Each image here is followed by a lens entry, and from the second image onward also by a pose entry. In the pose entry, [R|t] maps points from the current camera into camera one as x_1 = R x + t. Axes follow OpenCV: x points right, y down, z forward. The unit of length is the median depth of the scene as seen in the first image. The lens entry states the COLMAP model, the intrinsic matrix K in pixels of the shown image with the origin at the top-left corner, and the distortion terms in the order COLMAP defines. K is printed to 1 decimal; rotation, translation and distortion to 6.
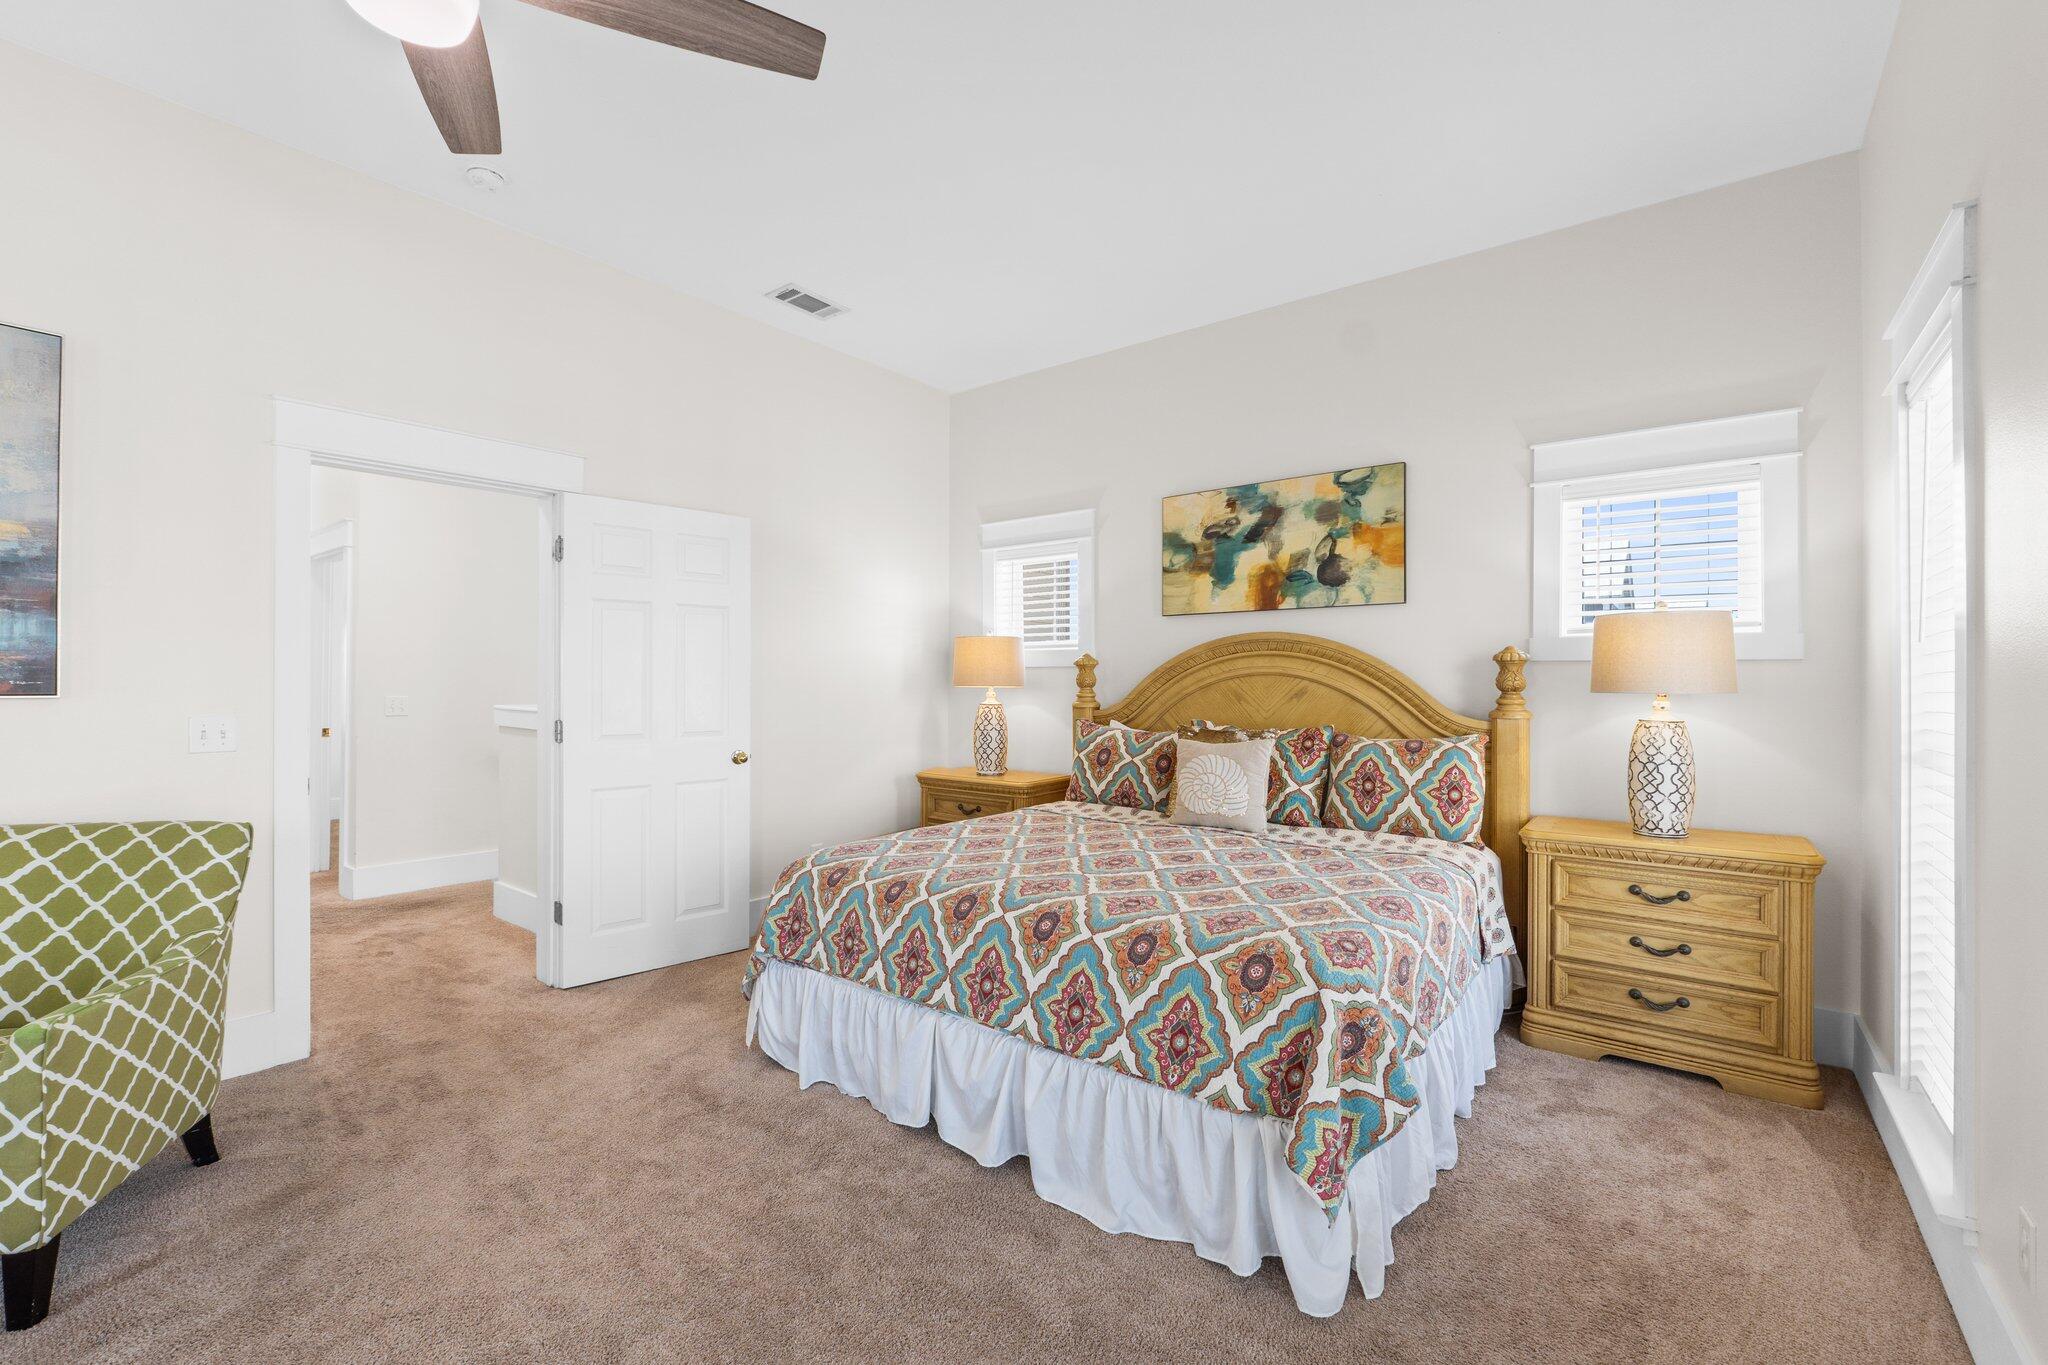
lens RADIAL K [[872.5, 0, 1019.9], [0, 872.5, 684.3], [0, 0, 1]] dist [-0.011081, 0.000025]
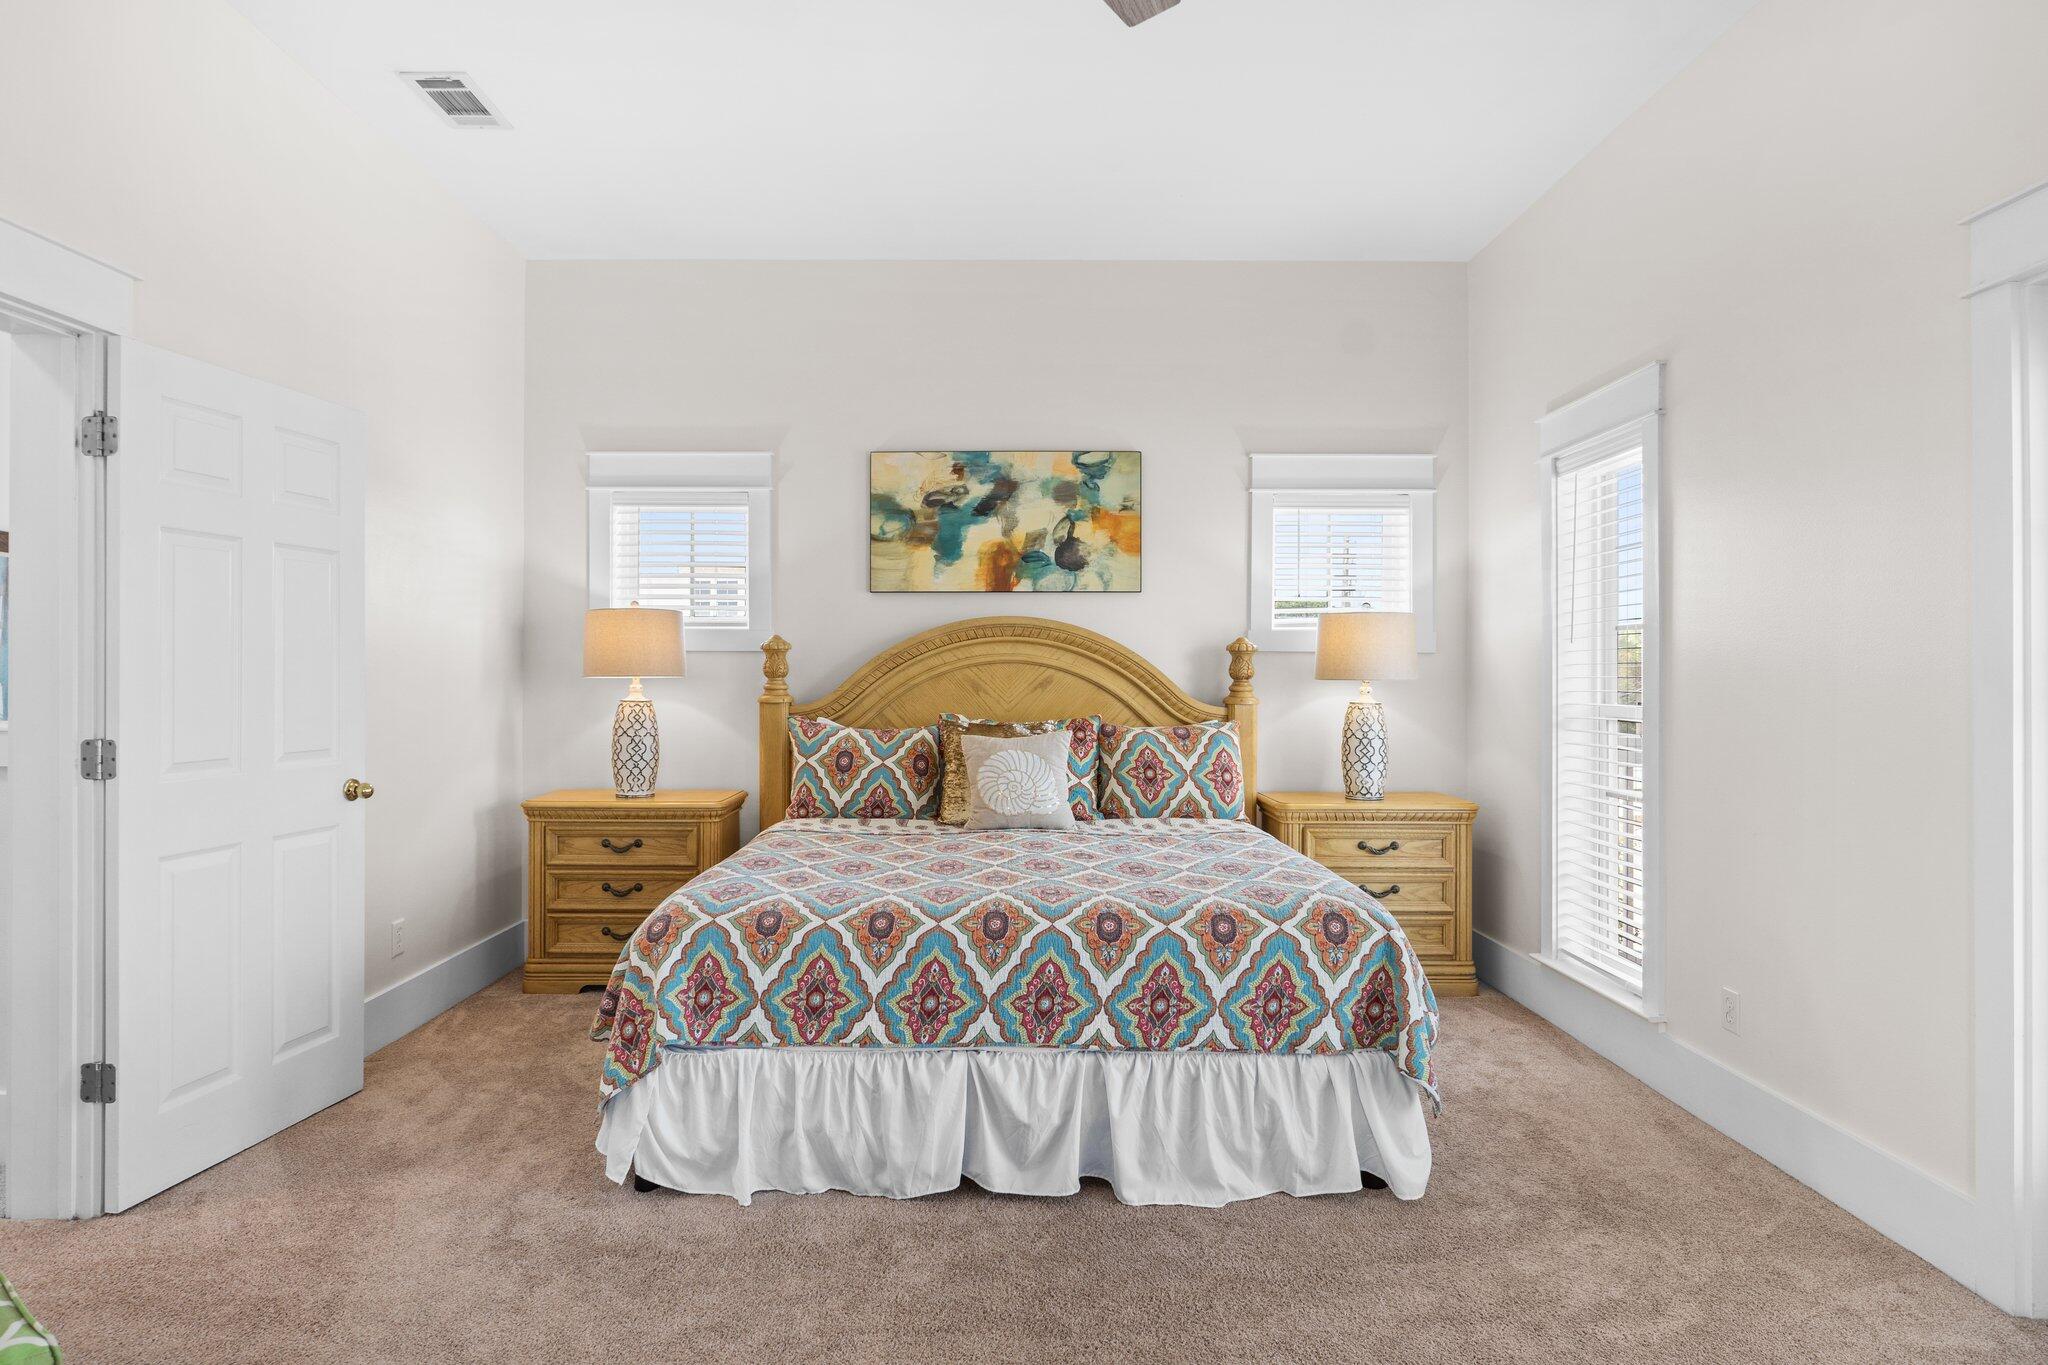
lens RADIAL K [[1155.4, 0, 1024.7], [0, 1155.4, 676.8], [0, 0, 1]] dist [-0.009965, -0.001084]
pose [[0.778689, -0.003448, 0.627400, -0.576256], [0.001920, 0.999993, 0.003112, 0.000203], [-0.627407, -0.001218, 0.778691, 0.052809]]
